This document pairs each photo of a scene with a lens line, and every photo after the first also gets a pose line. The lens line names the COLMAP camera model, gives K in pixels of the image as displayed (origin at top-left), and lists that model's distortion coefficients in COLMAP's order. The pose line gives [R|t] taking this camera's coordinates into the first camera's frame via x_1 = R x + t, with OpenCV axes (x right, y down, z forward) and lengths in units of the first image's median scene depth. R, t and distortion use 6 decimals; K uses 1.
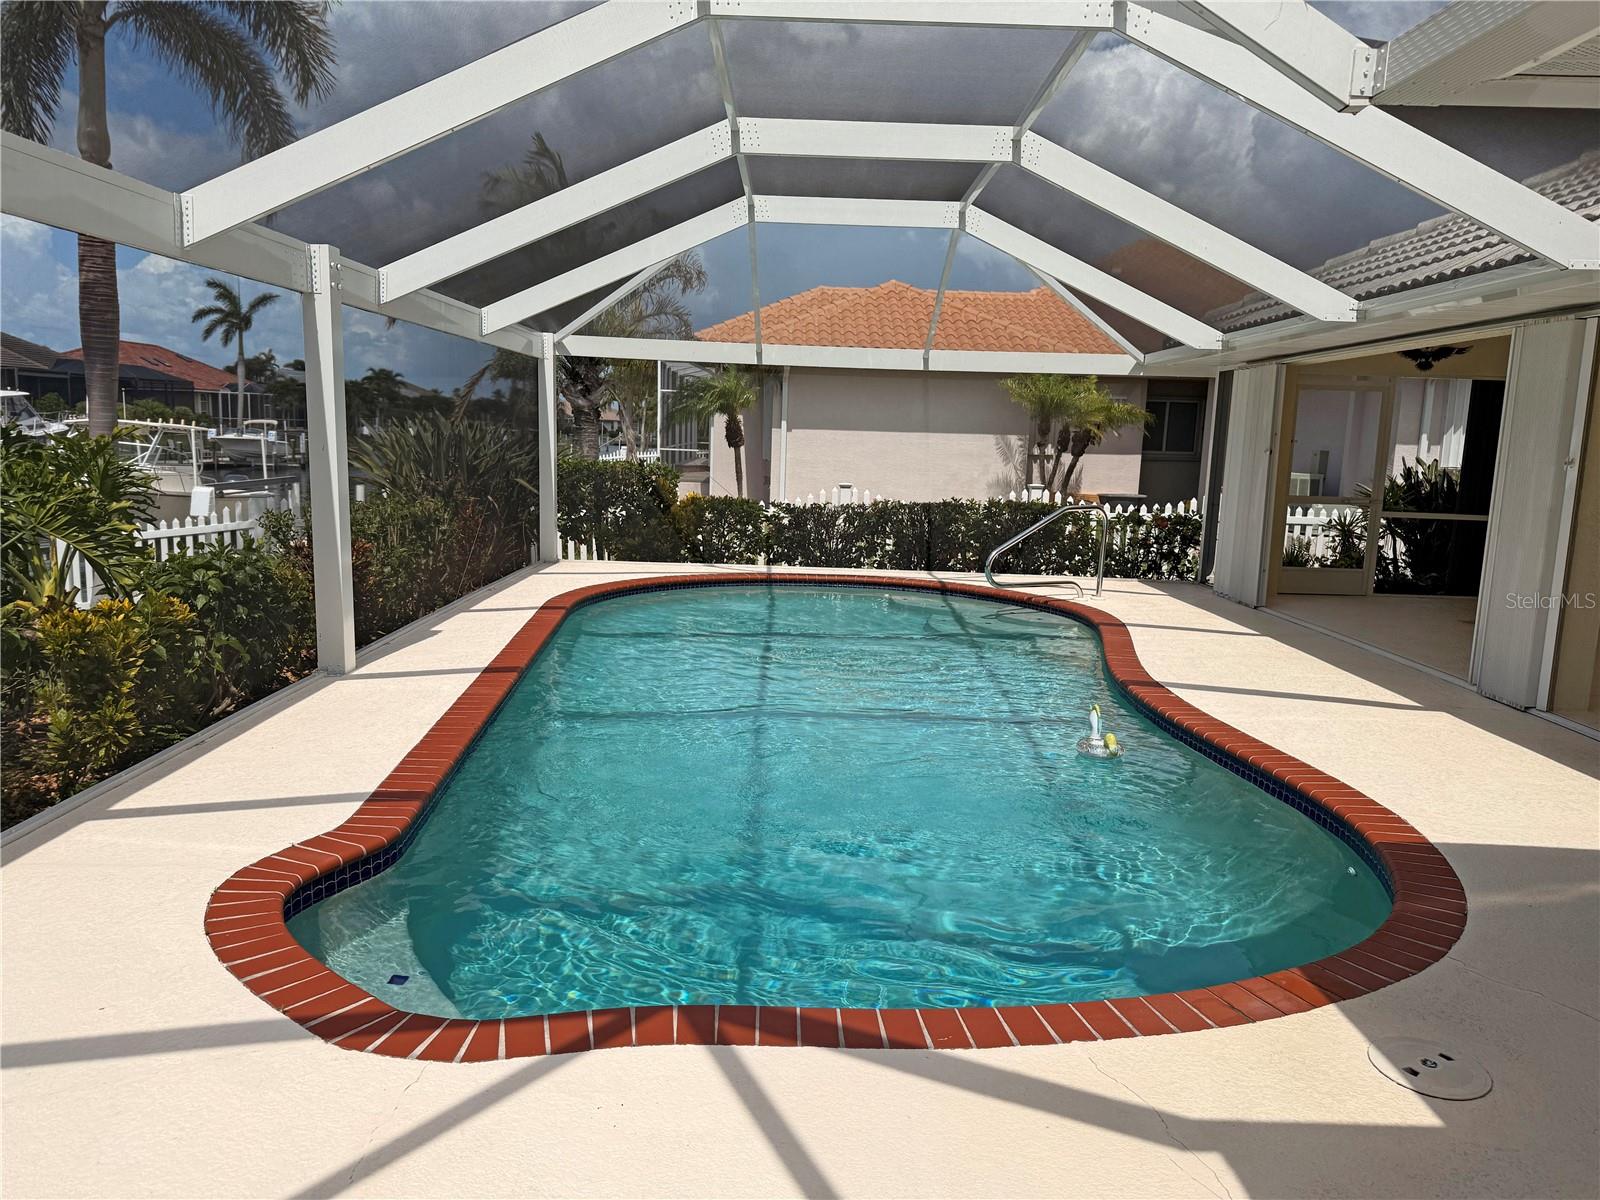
lens RADIAL K [[1122.7, 0, 800.0], [0, 1122.7, 600.0], [0, 0, 1]] dist [0.084391, -0.113632]
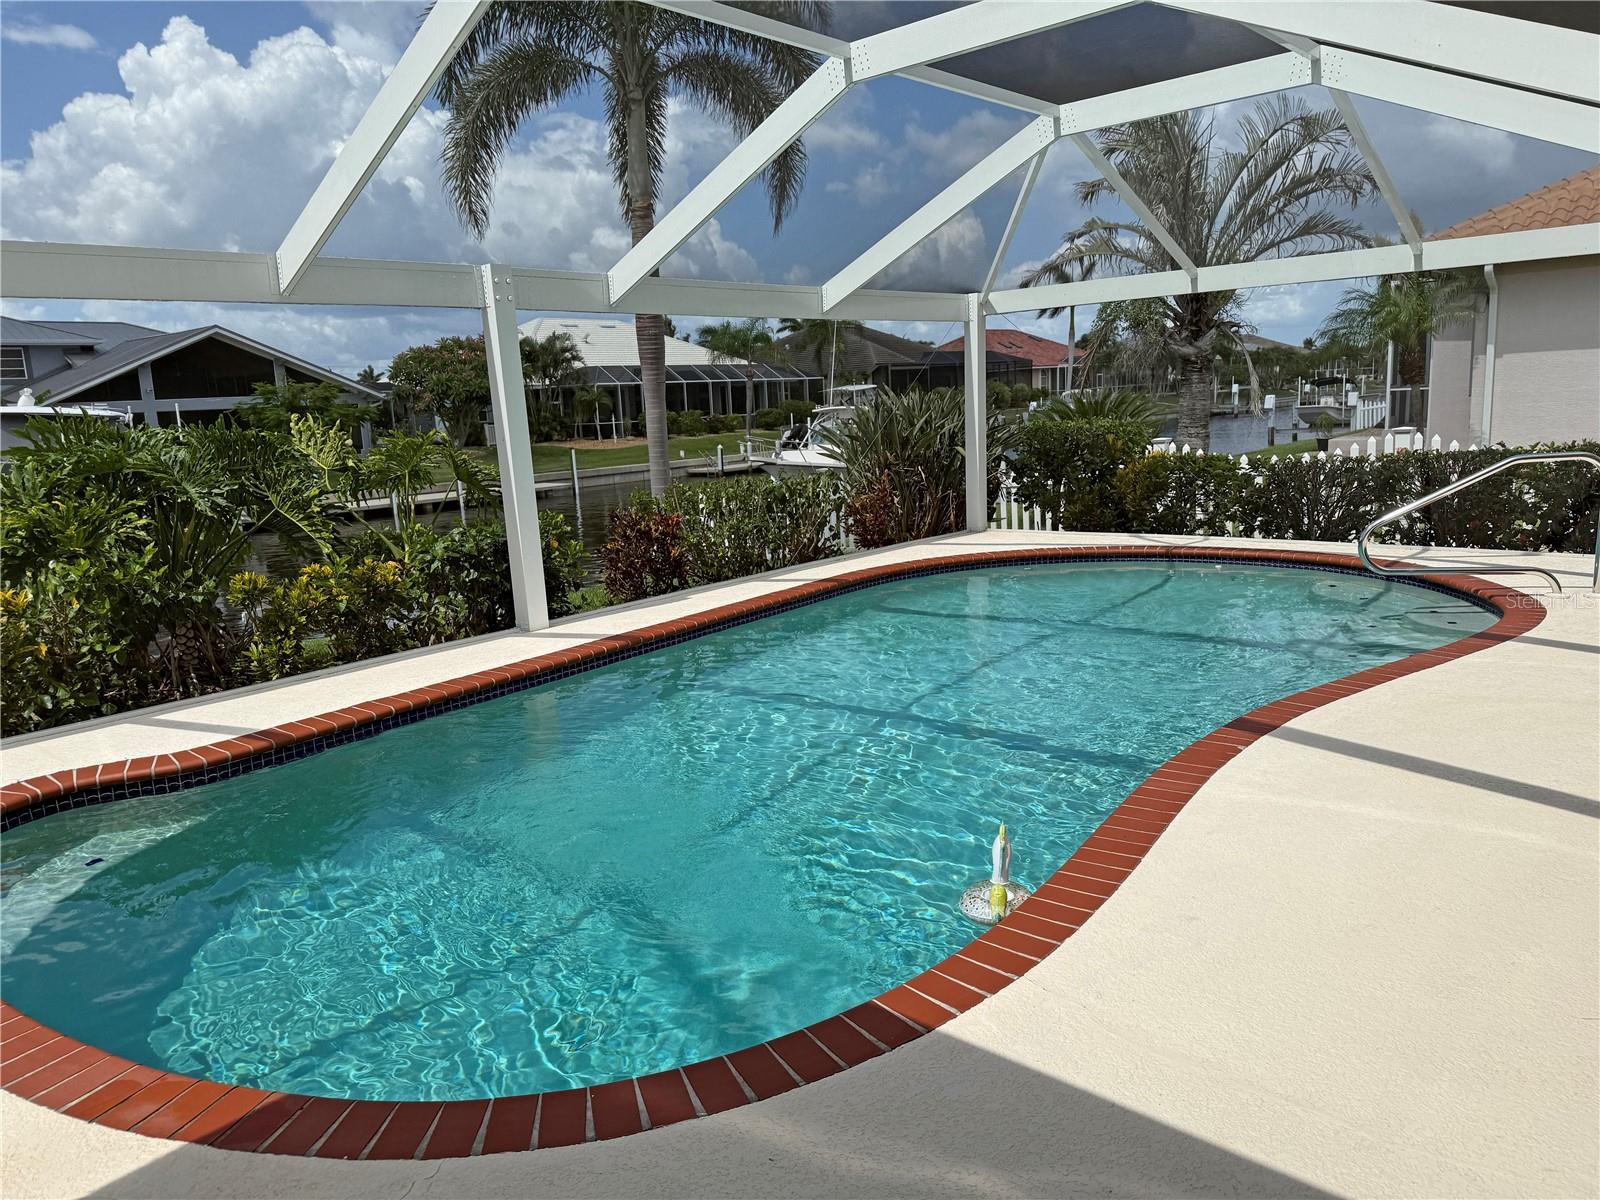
lens RADIAL K [[1122.7, 0, 800.0], [0, 1122.7, 600.0], [0, 0, 1]] dist [0.084391, -0.113632]
pose [[0.735749, 0.048643, -0.675505, 0.406967], [-0.023966, 0.998663, 0.045810, -0.019412], [0.676830, -0.017516, 0.735931, 0.228325]]
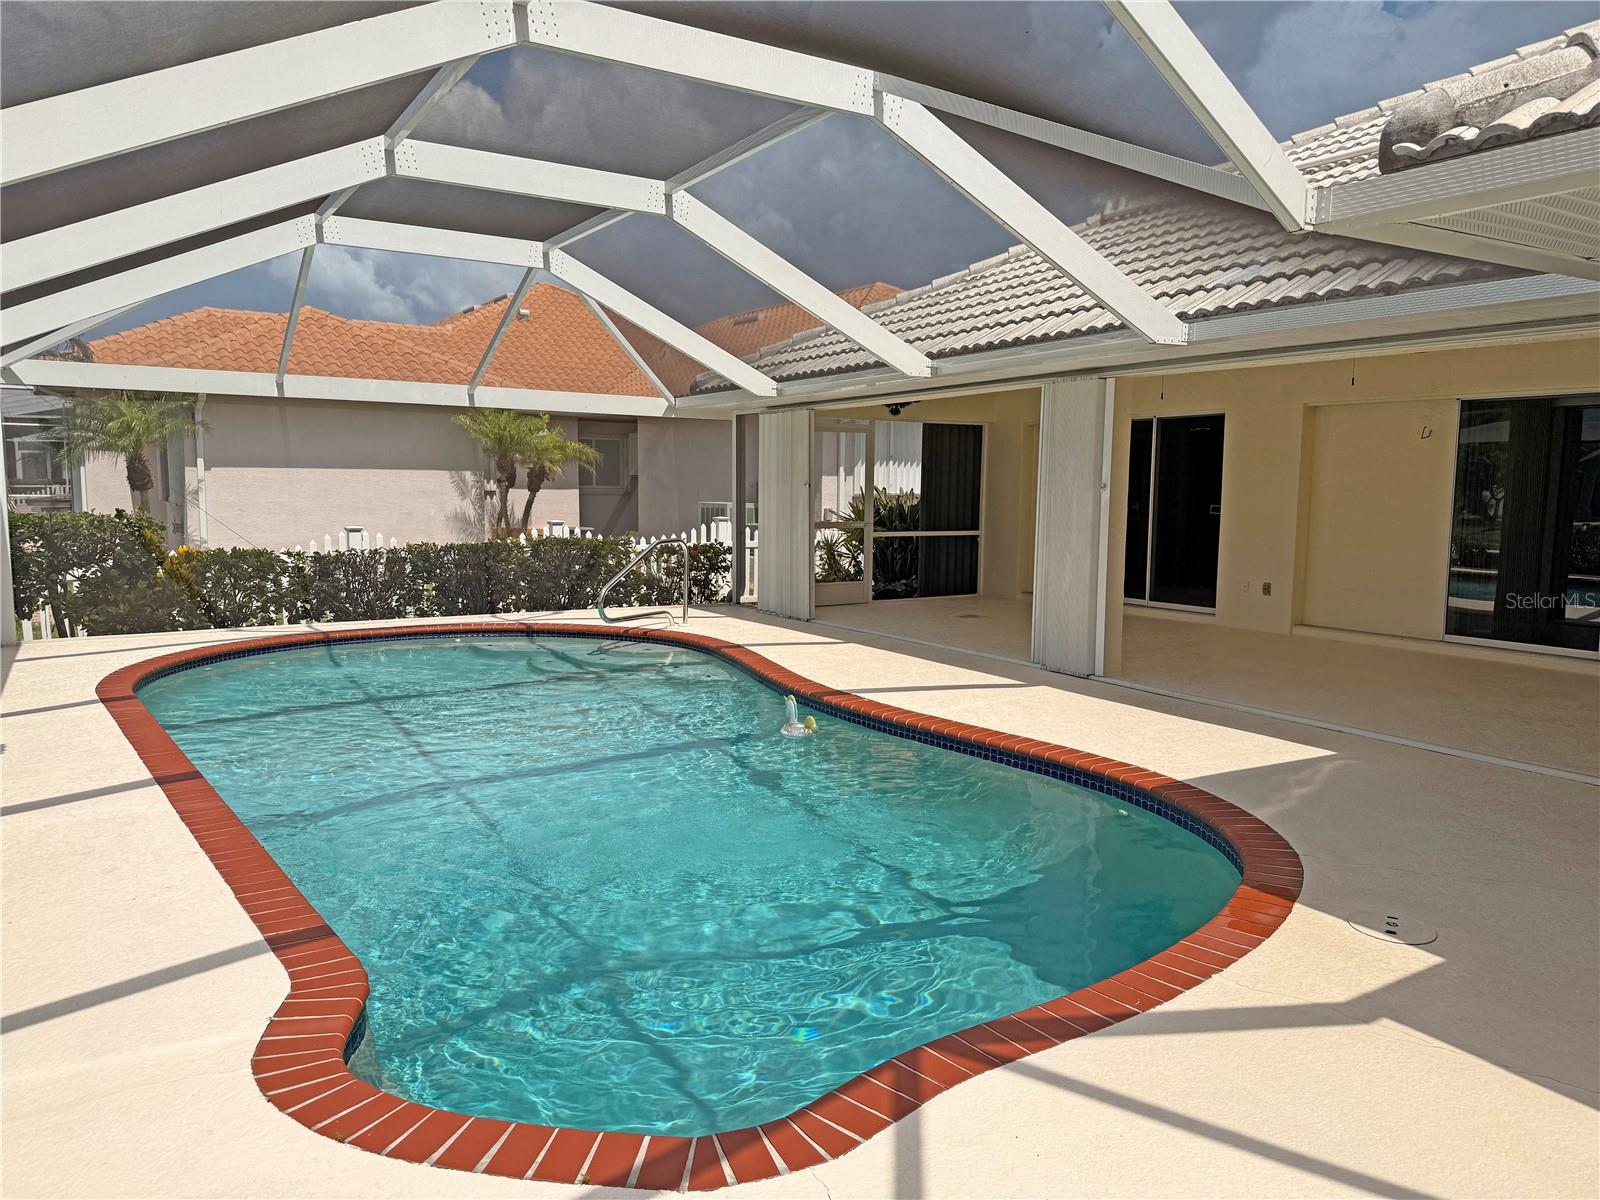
lens RADIAL K [[1134.4, 0, 797.8], [0, 1134.4, 570.0], [0, 0, 1]] dist [0.017751, 0.003525]
pose [[0.843746, -0.065208, 0.532766, -0.219012], [0.094777, 0.995096, -0.028305, -0.013539], [-0.528308, 0.074377, 0.845789, 0.052899]]
